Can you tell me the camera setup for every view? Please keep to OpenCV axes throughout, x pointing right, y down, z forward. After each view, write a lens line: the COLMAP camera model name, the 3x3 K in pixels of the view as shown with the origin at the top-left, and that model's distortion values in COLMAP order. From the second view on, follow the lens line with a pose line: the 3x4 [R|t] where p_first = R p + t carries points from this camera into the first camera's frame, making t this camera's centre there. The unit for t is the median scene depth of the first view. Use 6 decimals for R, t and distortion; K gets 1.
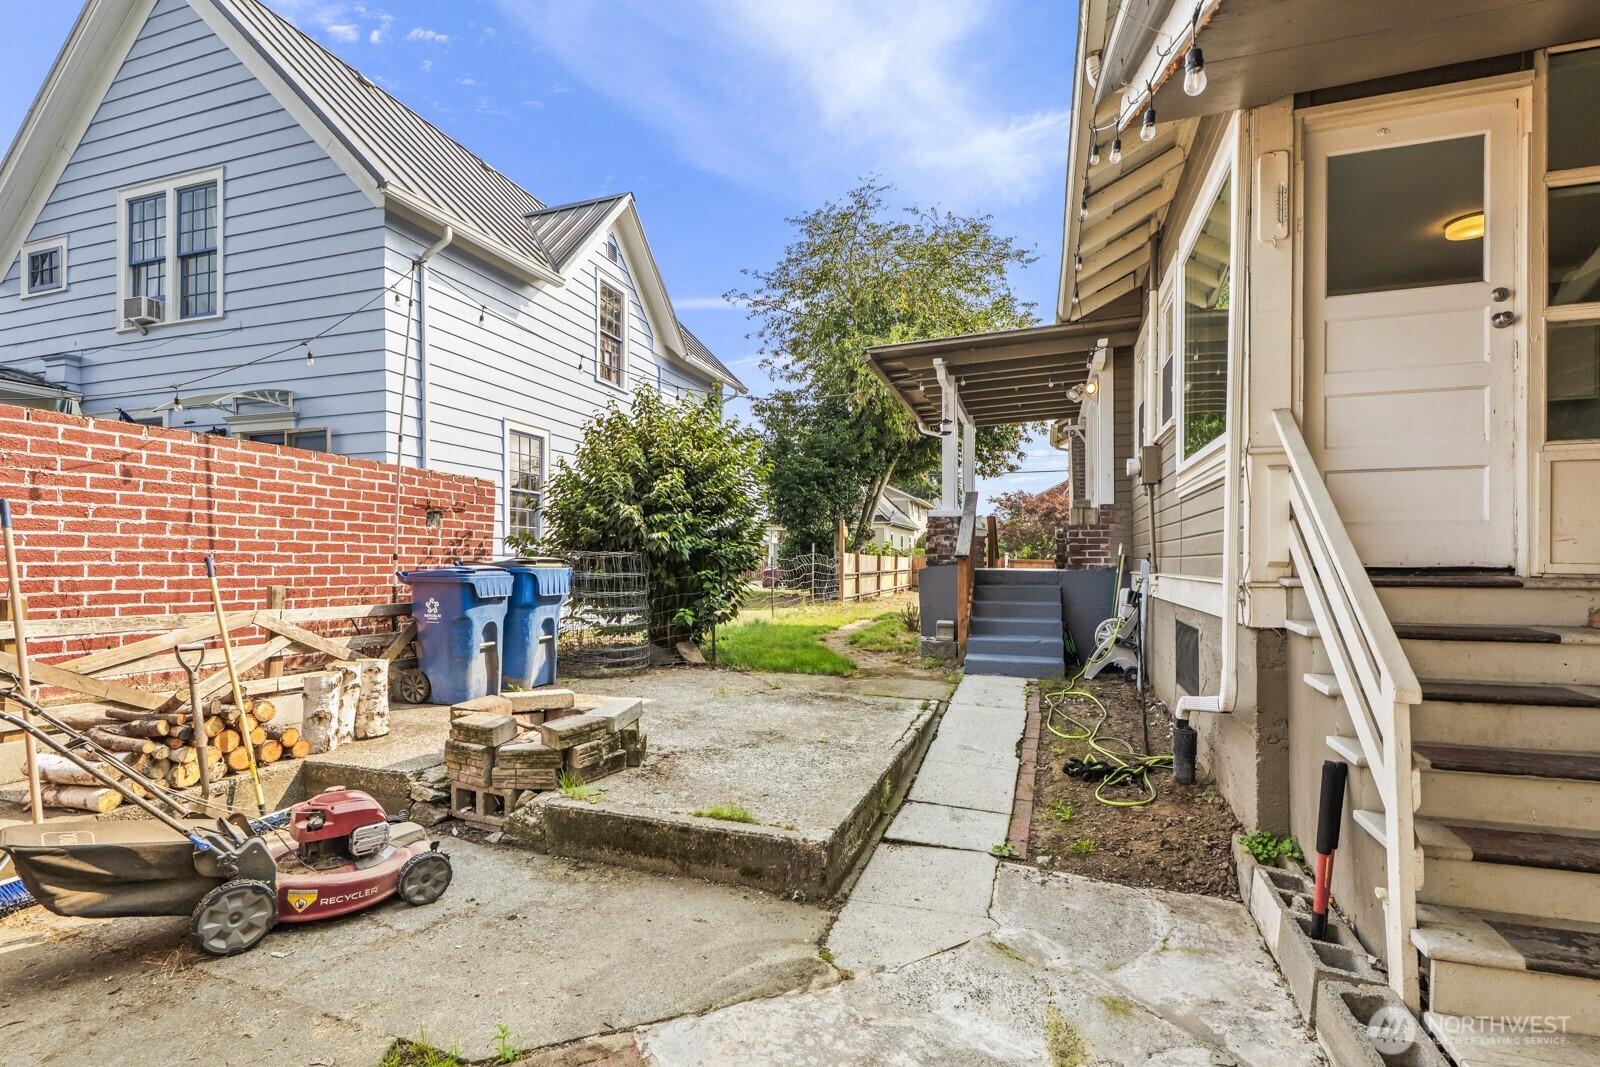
lens RADIAL K [[758.4, 0, 793.3], [0, 758.4, 560.3], [0, 0, 1]] dist [0.004048, 0.000136]
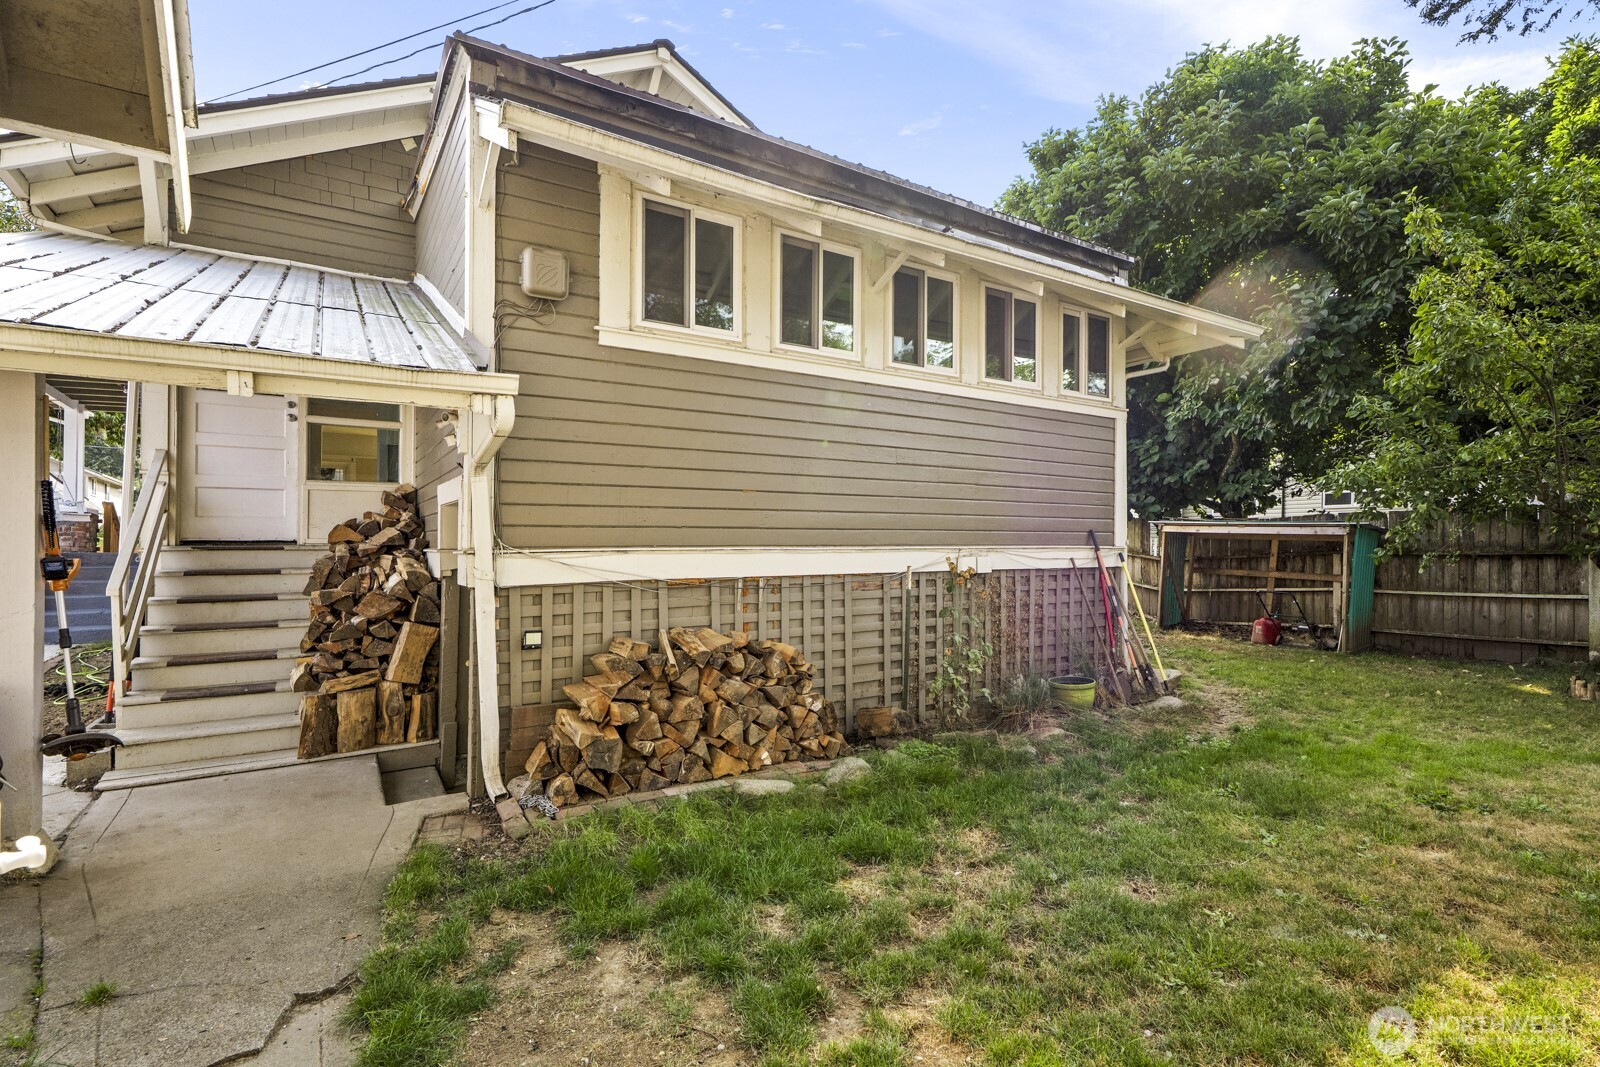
lens RADIAL K [[744.0, 0, 800.9], [0, 744.0, 550.4], [0, 0, 1]] dist [0.003616, 0.000499]
pose [[0.634570, 0.000984, 0.772865, 0.230775], [0.002854, 0.999989, -0.003616, 0.042583], [-0.772860, 0.004500, 0.634561, -1.165216]]
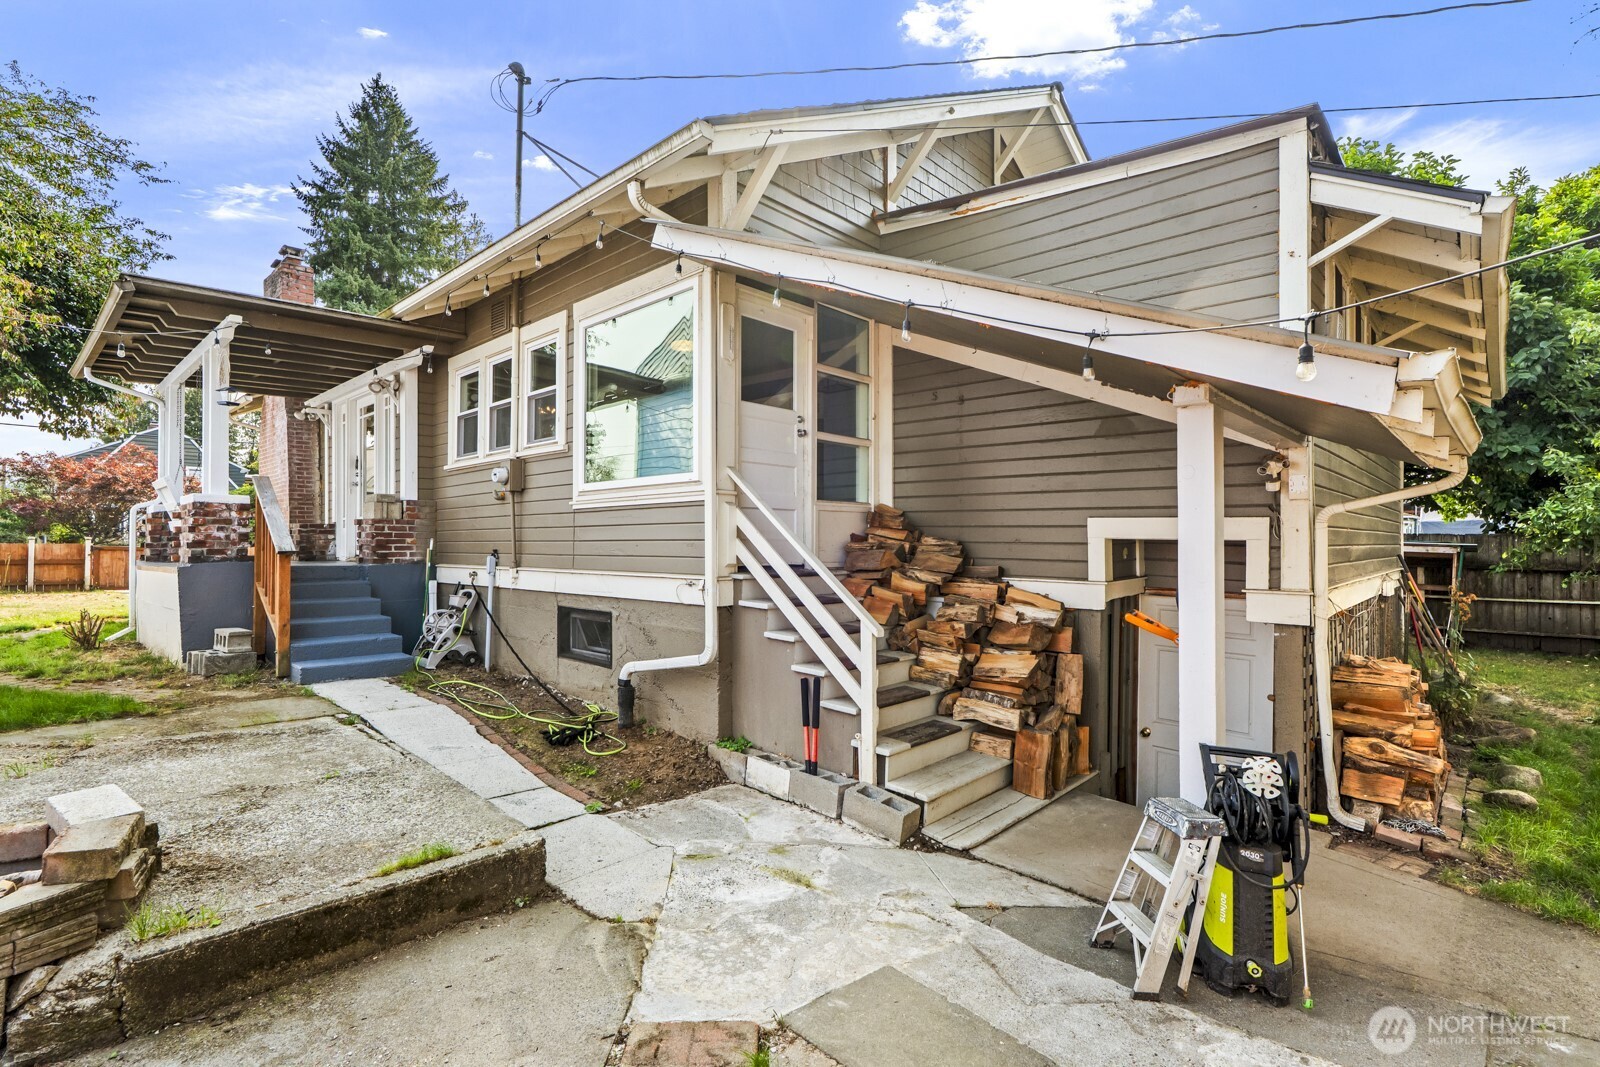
lens RADIAL K [[741.0, 0, 799.8], [0, 741.0, 540.4], [0, 0, 1]] dist [0.005814, 0.000601]
pose [[0.416447, 0.008149, 0.909124, -0.656398], [-0.005045, 0.999965, -0.006653, -0.034643], [-0.909146, -0.001816, 0.416473, 0.214762]]
